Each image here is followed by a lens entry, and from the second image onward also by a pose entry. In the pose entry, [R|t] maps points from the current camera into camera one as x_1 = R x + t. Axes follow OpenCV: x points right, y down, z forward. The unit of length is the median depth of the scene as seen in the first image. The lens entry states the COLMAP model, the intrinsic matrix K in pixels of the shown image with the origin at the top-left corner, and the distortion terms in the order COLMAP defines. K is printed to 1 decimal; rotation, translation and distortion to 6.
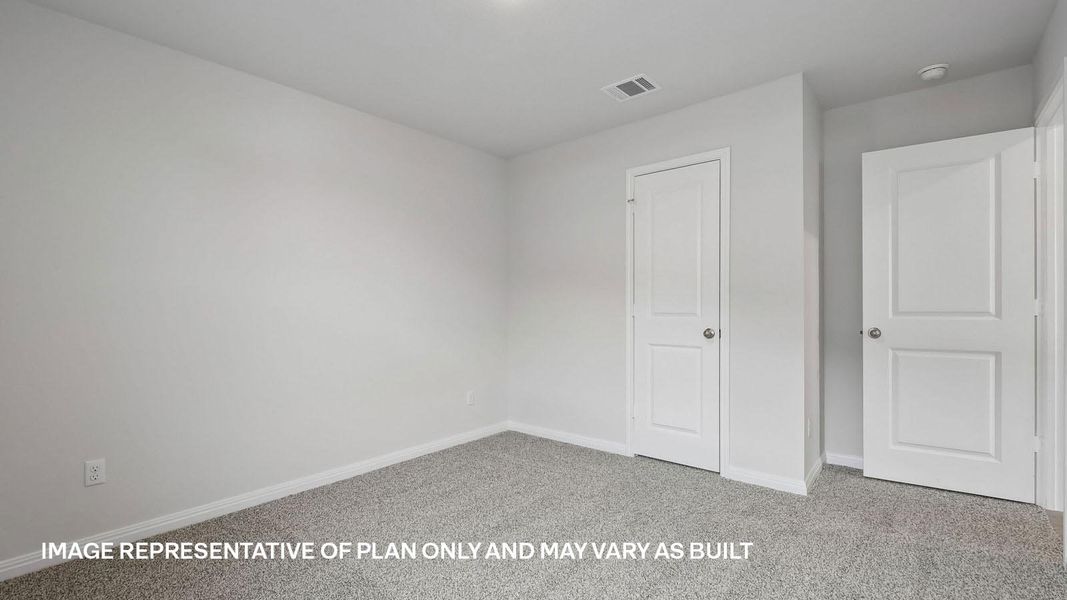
lens RADIAL K [[434.5, 0, 534.6], [0, 434.5, 311.7], [0, 0, 1]] dist [-0.000655, -0.000094]
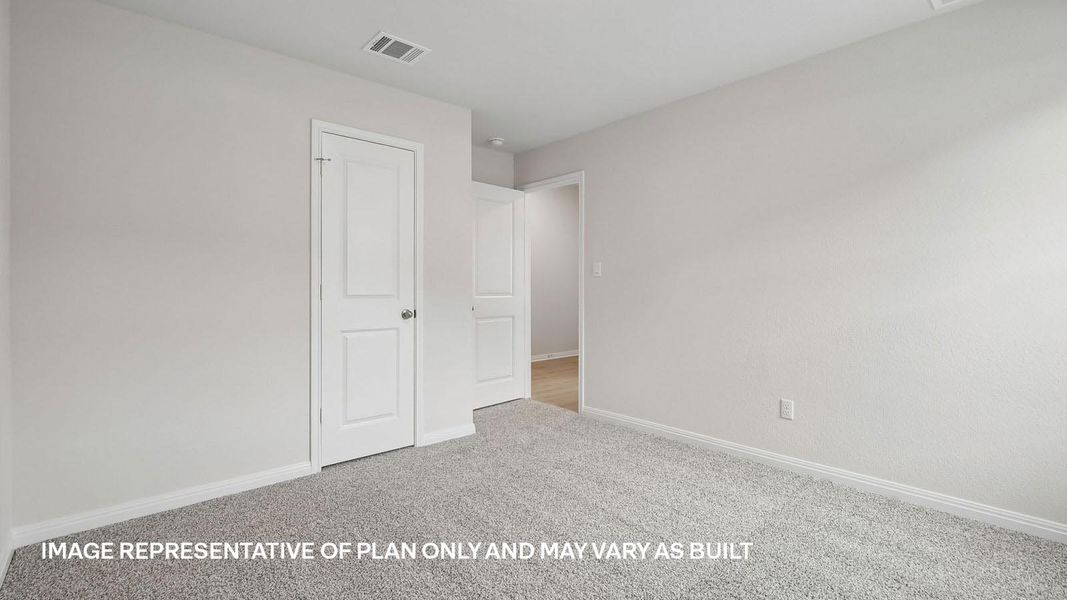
lens RADIAL K [[463.3, 0, 530.9], [0, 463.3, 283.3], [0, 0, 1]] dist [0.002099, 0.000077]
pose [[0.184317, 0.015767, 0.982740, -0.654740], [0.005038, 0.999843, -0.016986, -0.003608], [-0.982854, 0.008082, 0.184208, 0.519575]]
